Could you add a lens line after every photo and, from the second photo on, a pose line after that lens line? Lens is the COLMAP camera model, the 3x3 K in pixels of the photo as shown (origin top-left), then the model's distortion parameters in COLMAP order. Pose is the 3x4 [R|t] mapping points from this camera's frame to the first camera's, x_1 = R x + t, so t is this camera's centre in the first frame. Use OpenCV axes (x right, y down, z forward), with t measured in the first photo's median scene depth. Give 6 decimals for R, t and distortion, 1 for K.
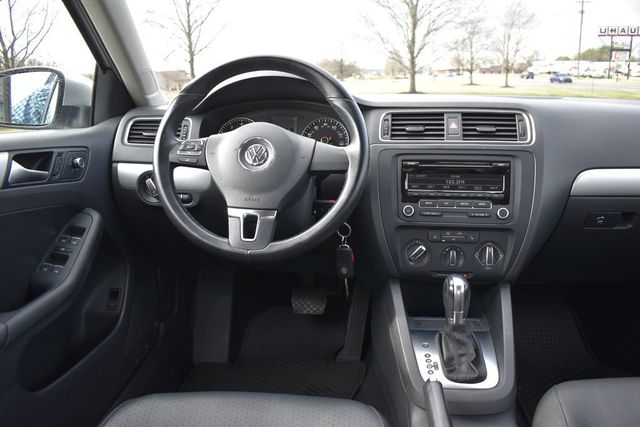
lens RADIAL K [[495.9, 0, 323.7], [0, 495.9, 213.3], [0, 0, 1]] dist [-0.094011, 0.009464]
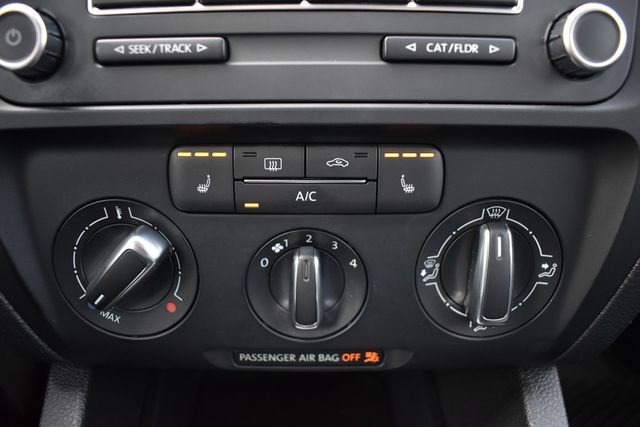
lens RADIAL K [[495.9, 0, 318.4], [0, 495.9, 213.2], [0, 0, 1]] dist [-0.094011, 0.009464]
pose [[0.989393, -0.052710, 0.135361, 0.244234], [0.023883, 0.978187, 0.206348, 0.021873], [-0.143285, -0.200926, 0.969071, 0.825160]]
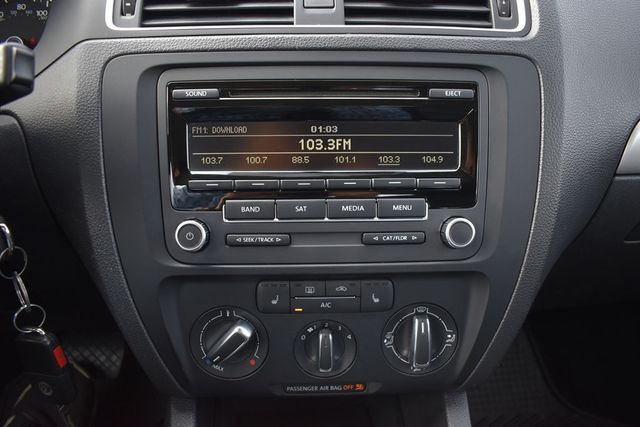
lens RADIAL K [[495.9, 0, 316.1], [0, 495.9, 209.5], [0, 0, 1]] dist [-0.094011, 0.009464]
pose [[0.983466, -0.049221, 0.174278, 0.197566], [0.029958, 0.993314, 0.111487, -0.057689], [-0.178600, -0.104422, 0.978365, 0.654701]]
